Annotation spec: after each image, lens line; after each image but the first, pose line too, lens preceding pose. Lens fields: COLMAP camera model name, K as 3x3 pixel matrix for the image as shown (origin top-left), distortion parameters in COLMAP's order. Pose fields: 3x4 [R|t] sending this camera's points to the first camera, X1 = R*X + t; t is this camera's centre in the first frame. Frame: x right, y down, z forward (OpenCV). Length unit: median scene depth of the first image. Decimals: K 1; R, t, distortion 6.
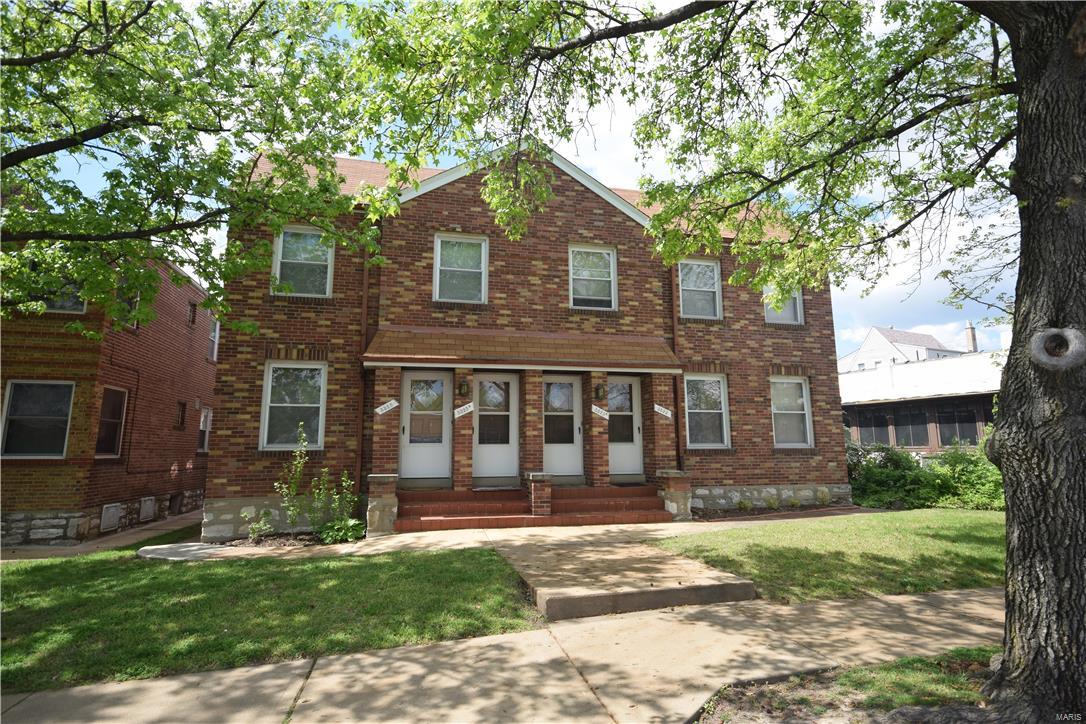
lens RADIAL K [[553.2, 0, 543.0], [0, 553.2, 362.0], [0, 0, 1]] dist [0.010508, 0.001248]
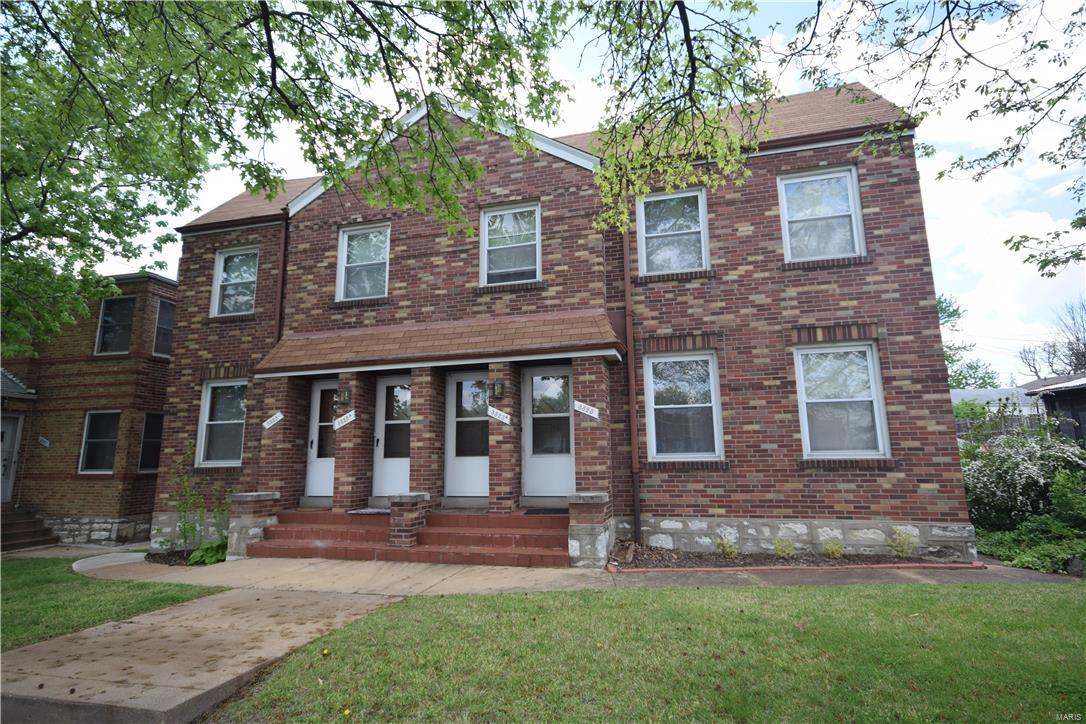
lens RADIAL K [[553.2, 0, 543.0], [0, 553.2, 362.0], [0, 0, 1]] dist [0.010508, 0.001248]
pose [[0.878079, -0.090655, -0.469850, 0.501310], [0.083613, 0.995852, -0.035885, 0.047661], [0.471155, -0.007776, 0.882016, 0.336104]]
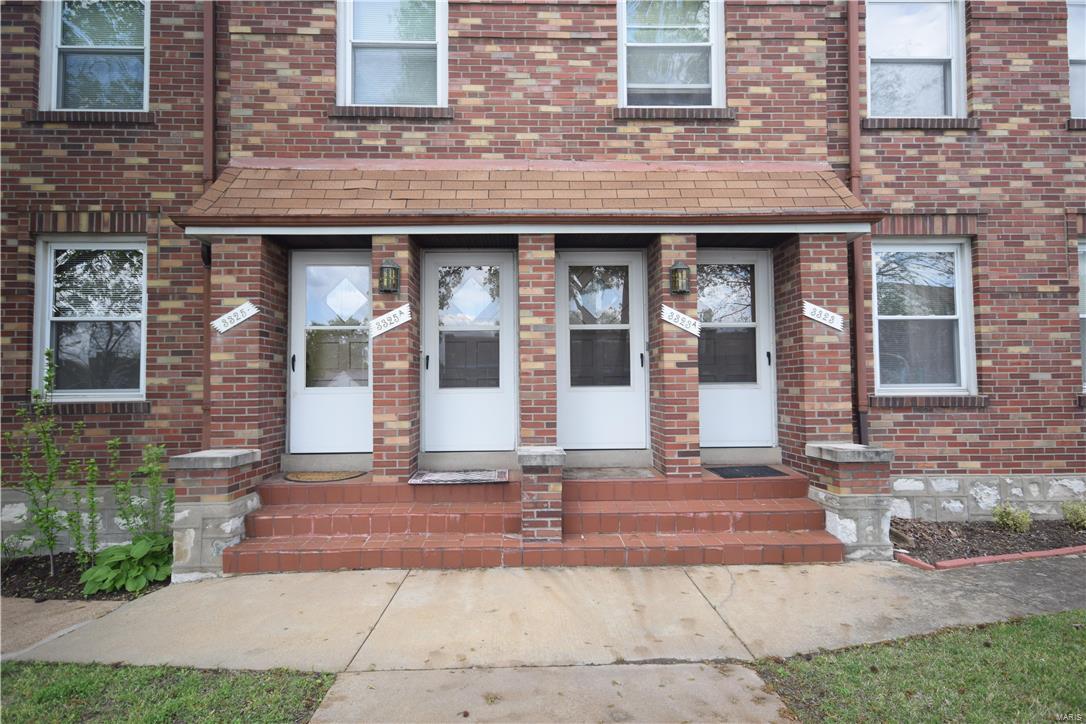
lens RADIAL K [[613.0, 0, 543.0], [0, 613.0, 362.0], [0, 0, 1]] dist [0.023837, -0.000193]
pose [[0.979682, -0.011170, -0.200247, 0.088913], [0.034198, 0.993129, 0.111914, 0.060106], [0.197622, -0.116488, 0.973333, 0.443437]]
